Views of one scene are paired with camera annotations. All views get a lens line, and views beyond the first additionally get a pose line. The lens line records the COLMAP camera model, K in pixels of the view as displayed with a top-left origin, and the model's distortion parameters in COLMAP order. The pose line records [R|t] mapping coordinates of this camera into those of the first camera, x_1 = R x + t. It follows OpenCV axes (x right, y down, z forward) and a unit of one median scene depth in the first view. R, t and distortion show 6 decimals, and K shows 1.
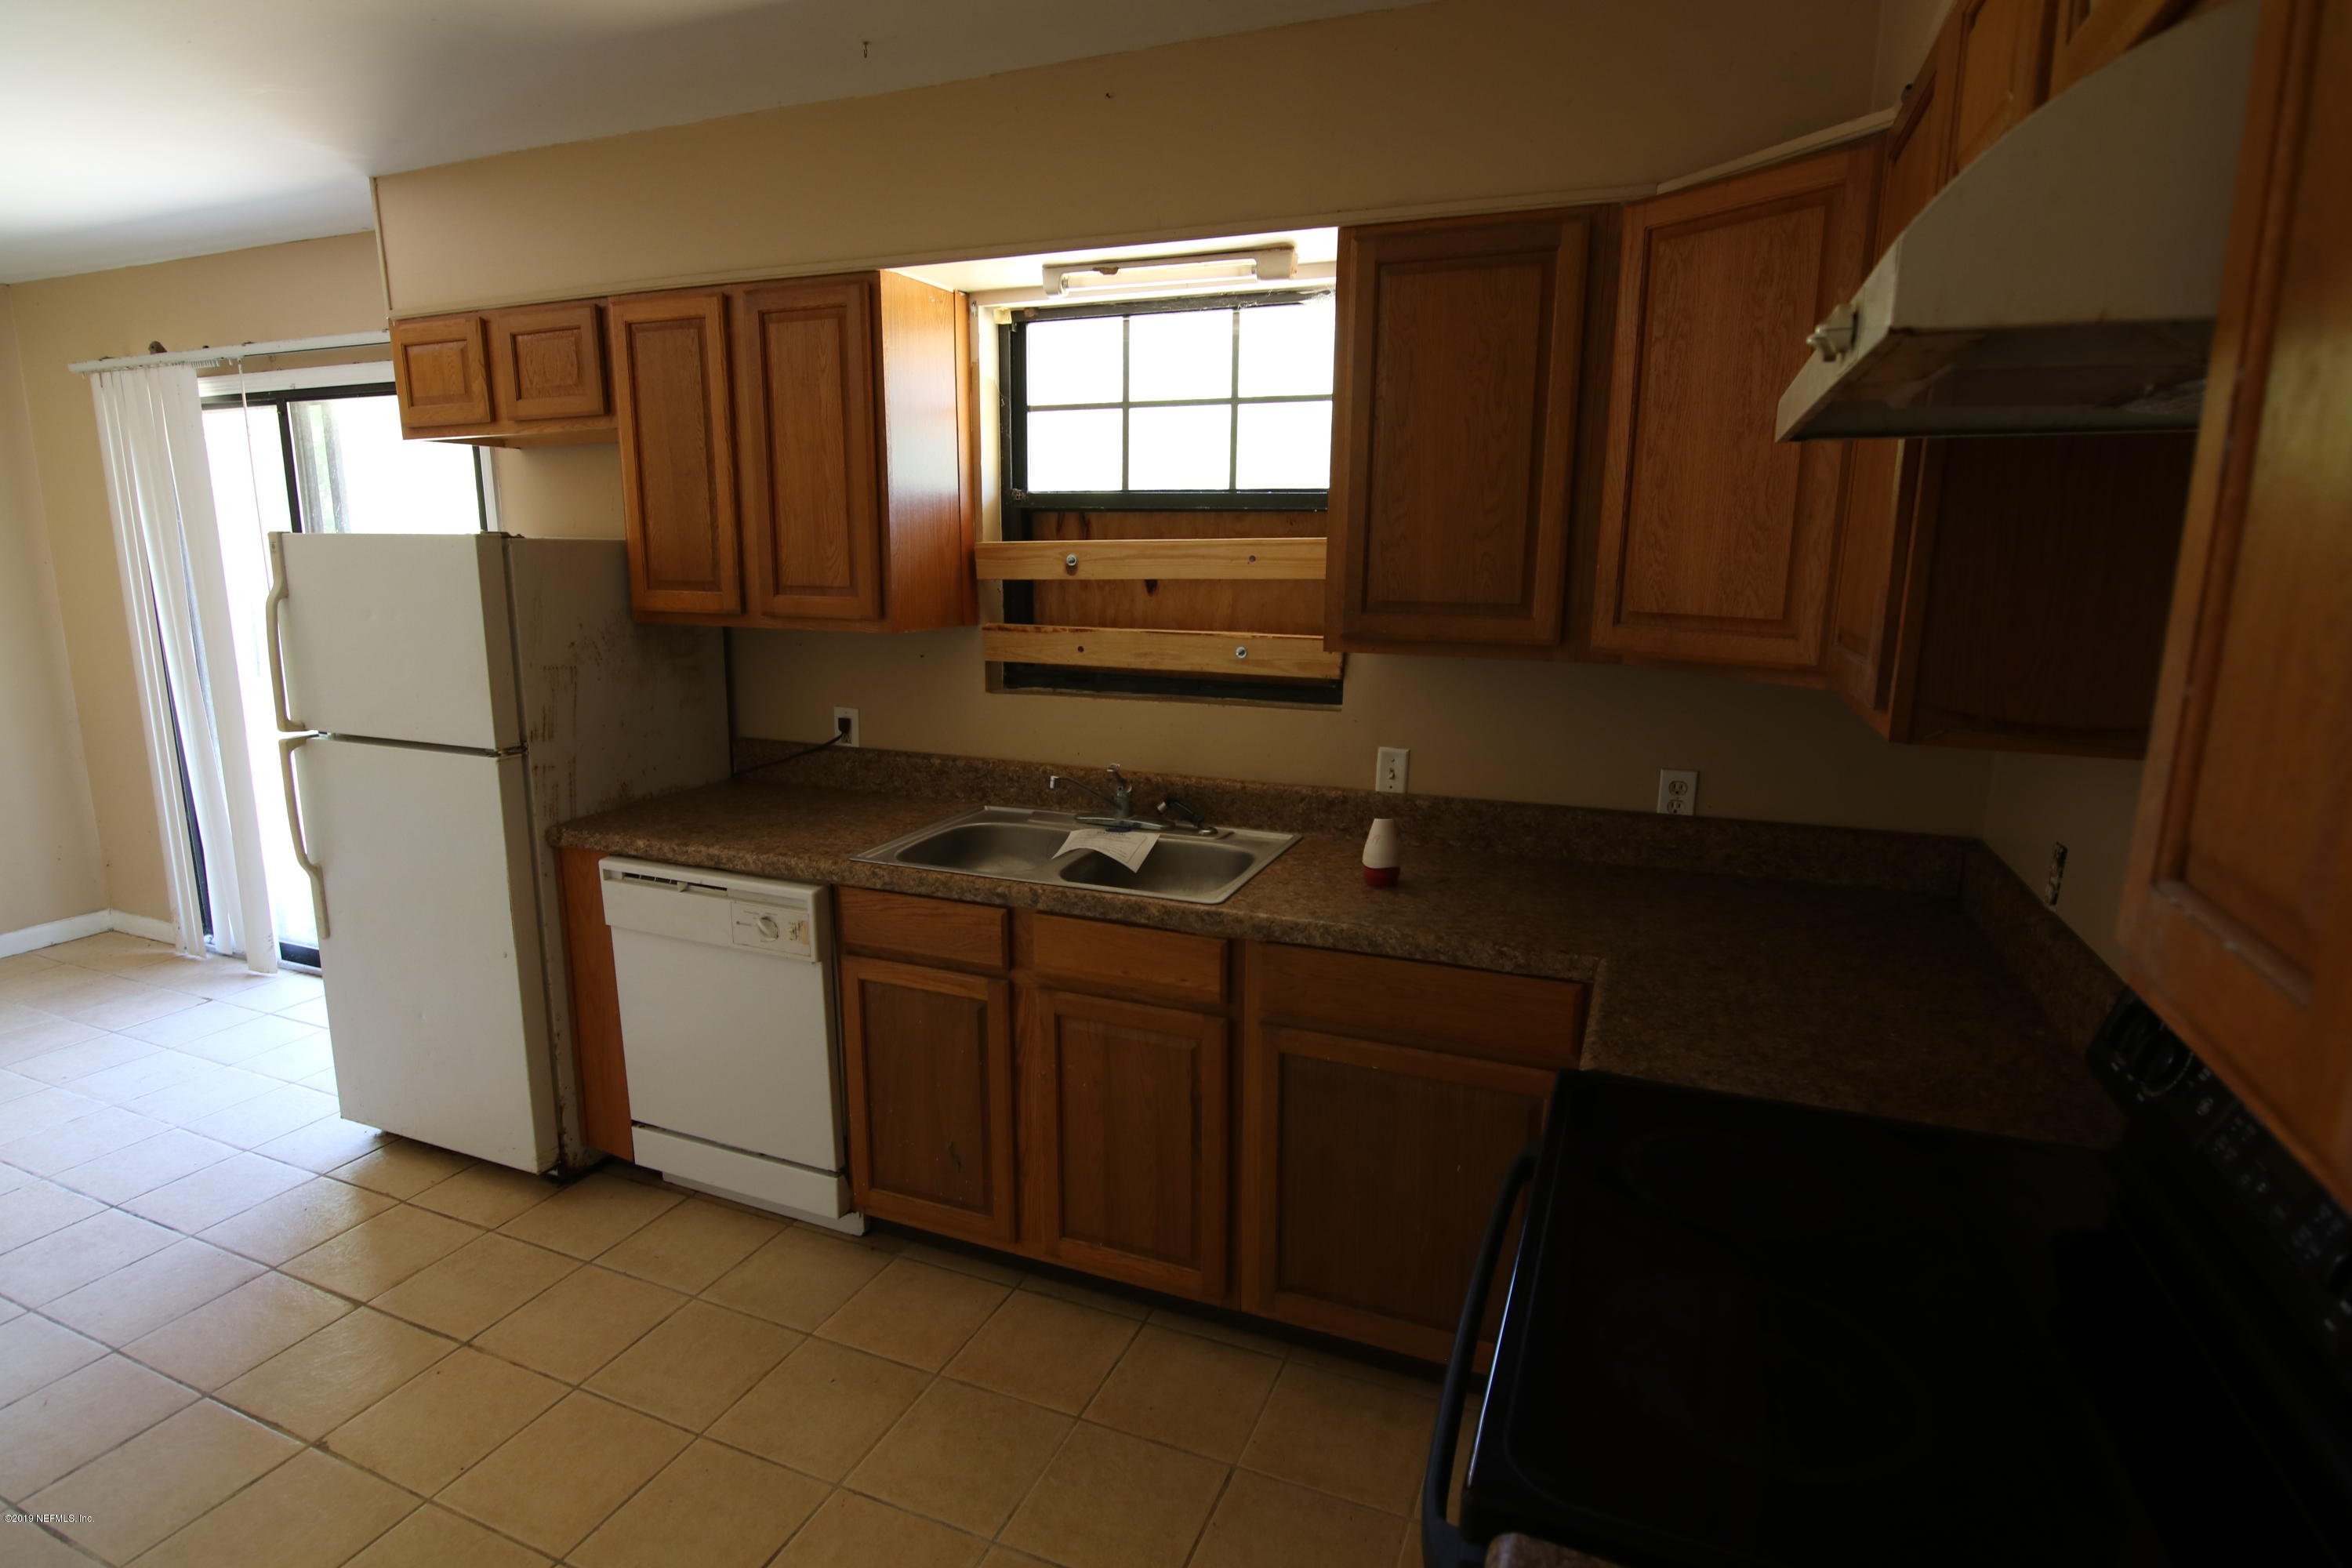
lens RADIAL K [[1198.5, 0, 1171.1], [0, 1198.5, 786.5], [0, 0, 1]] dist [-0.001117, -0.014114]
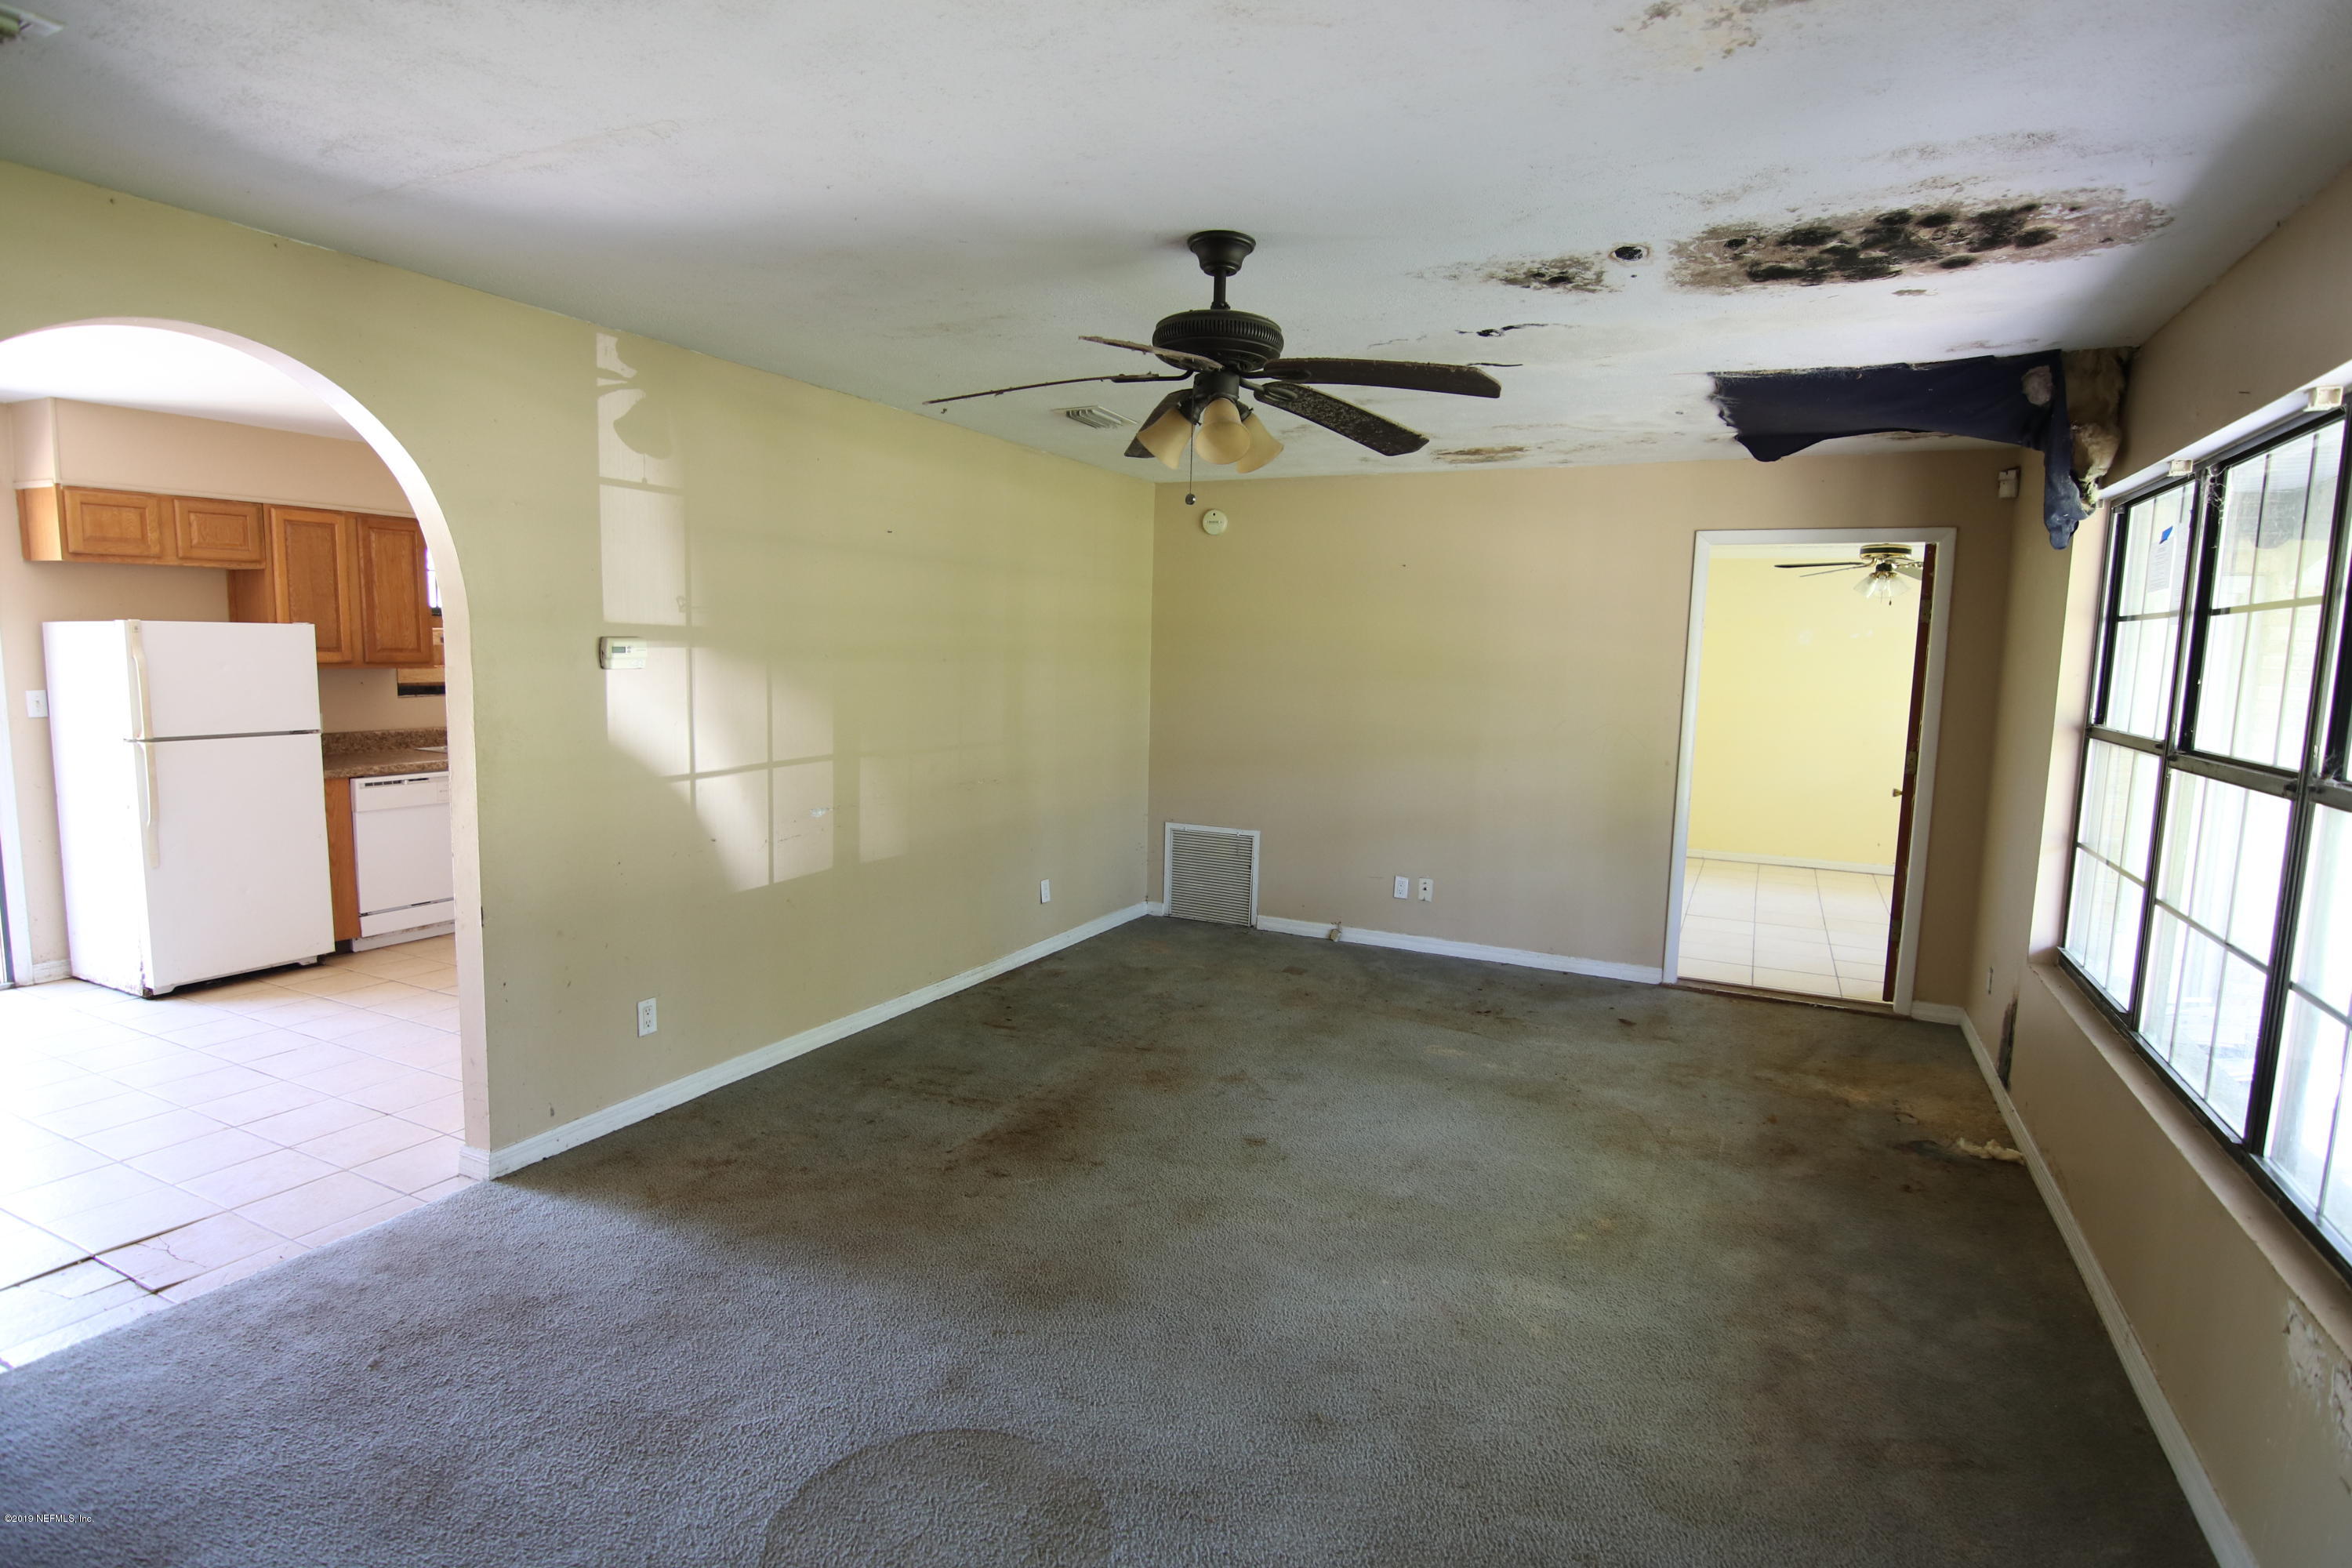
lens RADIAL K [[1196.1, 0, 1174.6], [0, 1196.1, 784.8], [0, 0, 1]] dist [0.001379, -0.016467]
pose [[0.071417, -0.119761, 0.990231, -2.324170], [0.177439, 0.978456, 0.105540, 0.100226], [-0.981537, 0.168168, 0.091128, -0.560105]]
